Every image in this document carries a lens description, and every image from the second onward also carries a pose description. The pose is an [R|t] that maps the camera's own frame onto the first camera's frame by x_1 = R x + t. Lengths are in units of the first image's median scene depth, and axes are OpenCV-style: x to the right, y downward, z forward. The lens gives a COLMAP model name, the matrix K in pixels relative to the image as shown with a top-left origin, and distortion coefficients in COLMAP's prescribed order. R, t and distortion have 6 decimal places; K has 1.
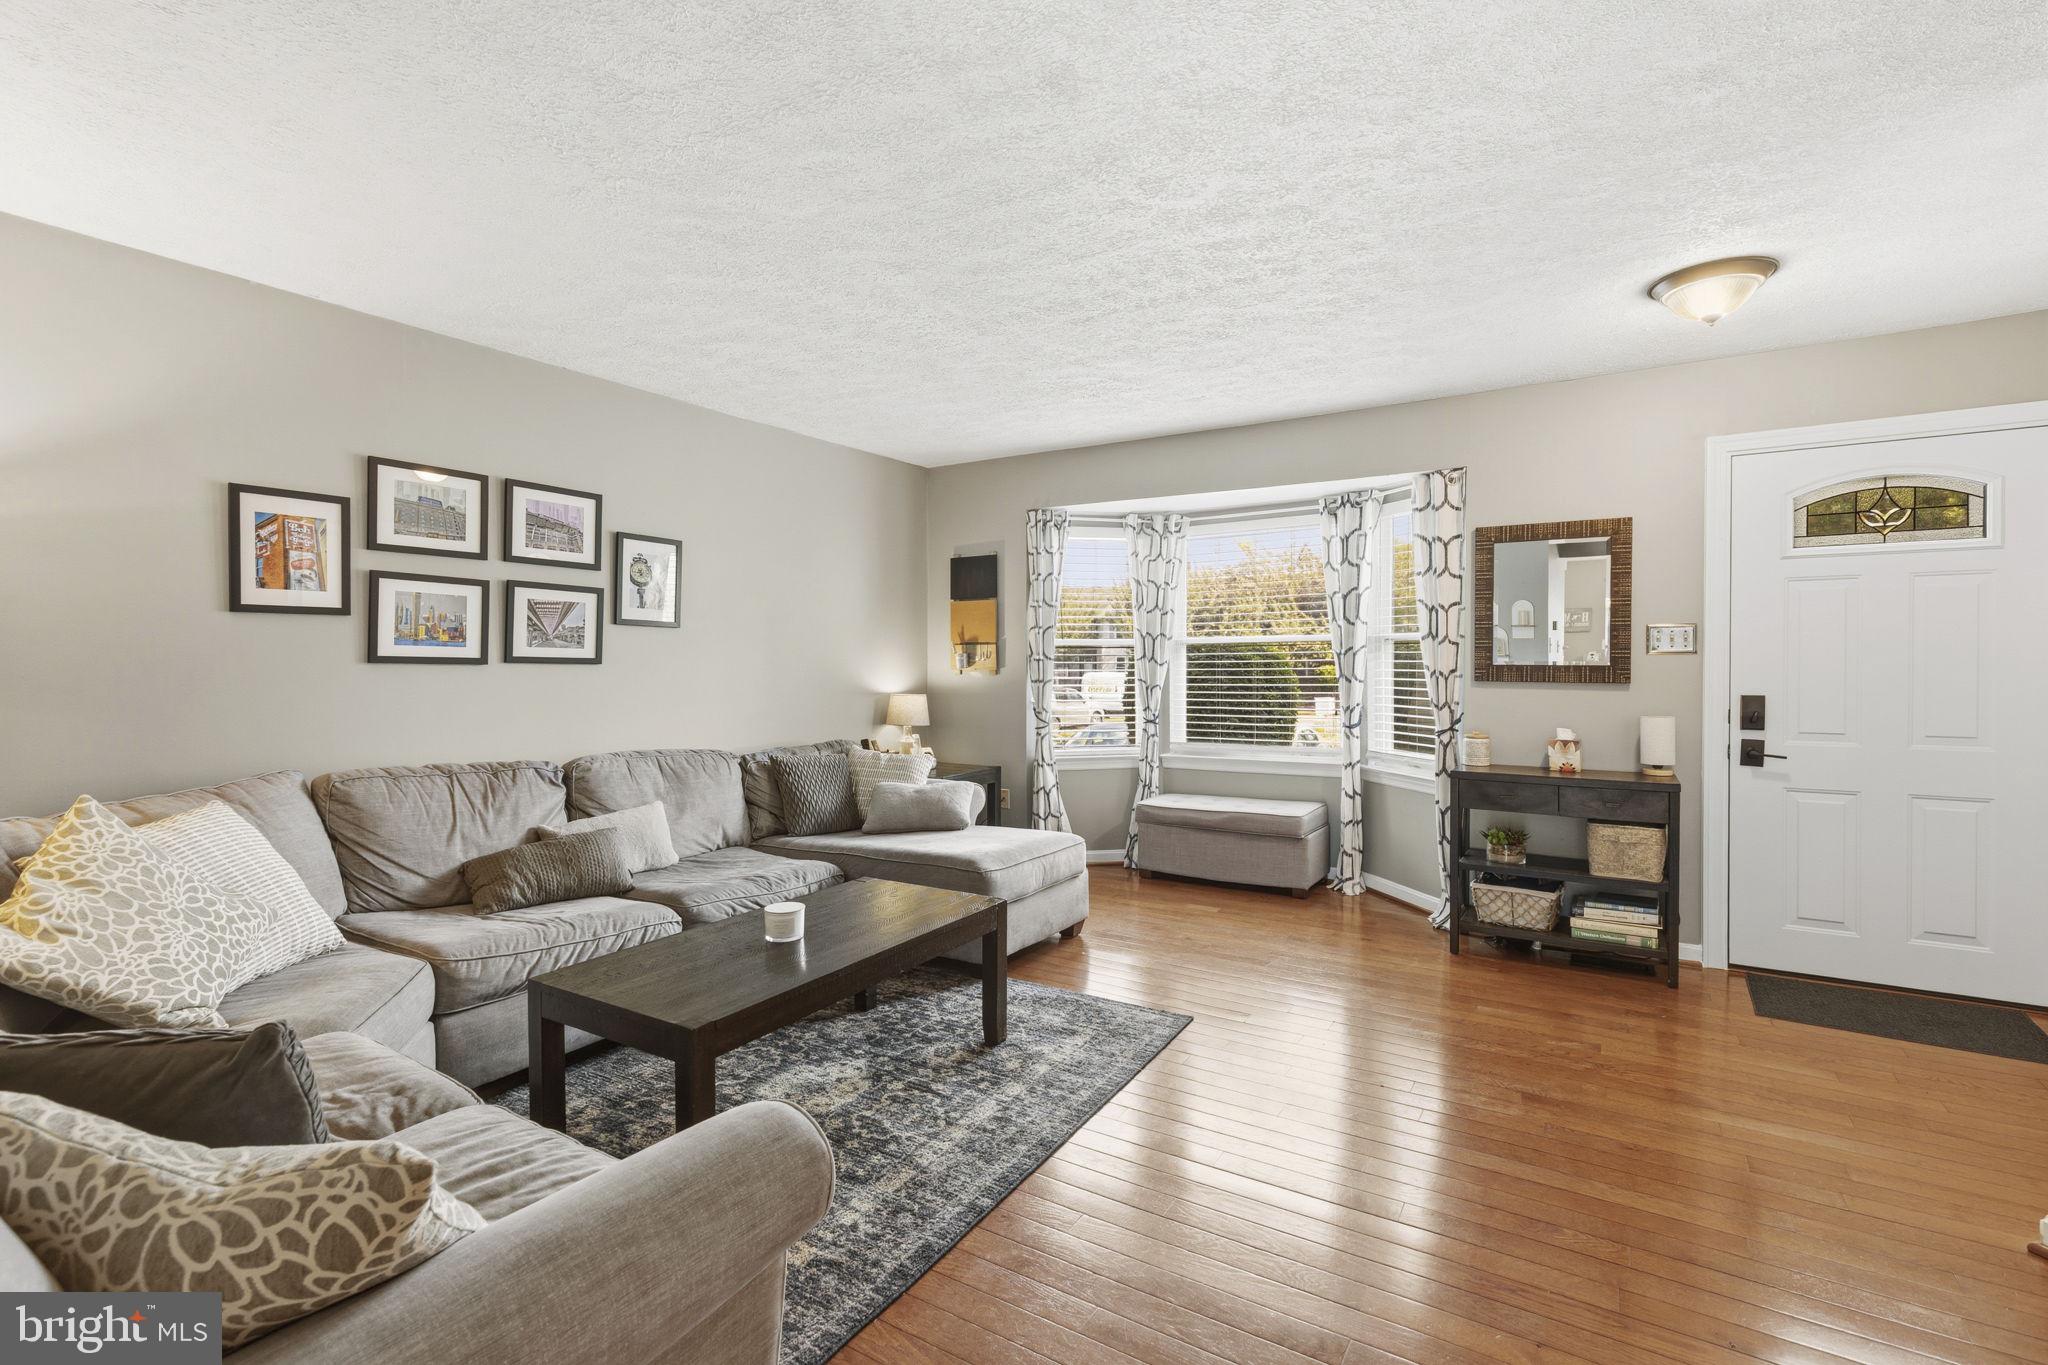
lens RADIAL K [[927.2, 0, 1029.6], [0, 927.2, 669.2], [0, 0, 1]] dist [0.006833, -0.001210]
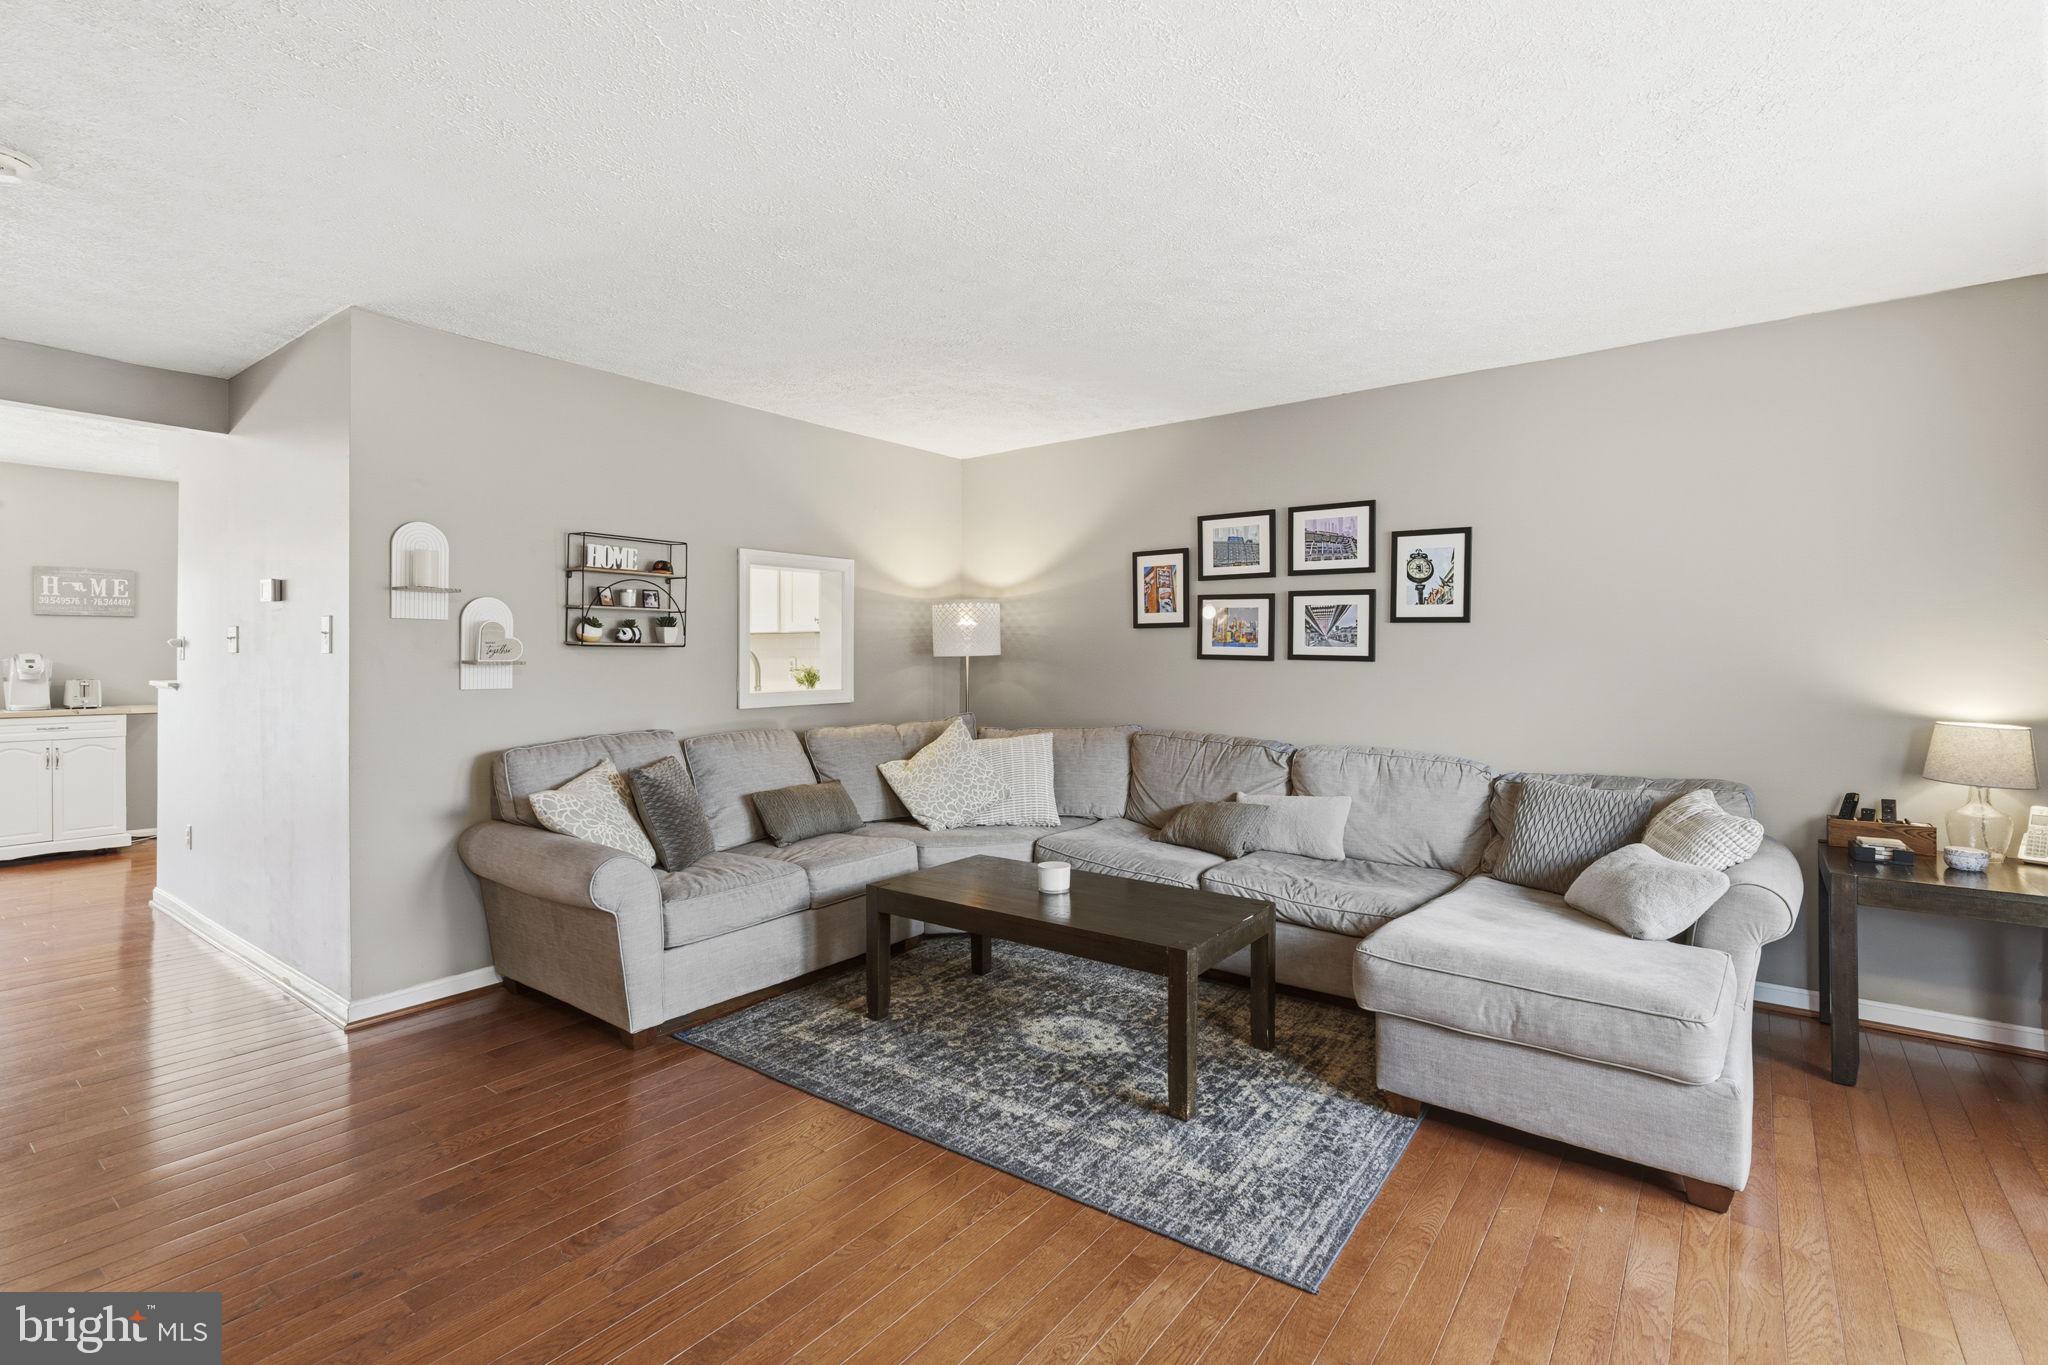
lens RADIAL K [[927.2, 0, 1039.3], [0, 927.2, 654.8], [0, 0, 1]] dist [0.006833, -0.001210]
pose [[-0.080799, -0.002109, -0.996728, 0.752772], [-0.013195, 0.999912, -0.001046, -0.008928], [0.996643, 0.013067, -0.080820, 0.875358]]
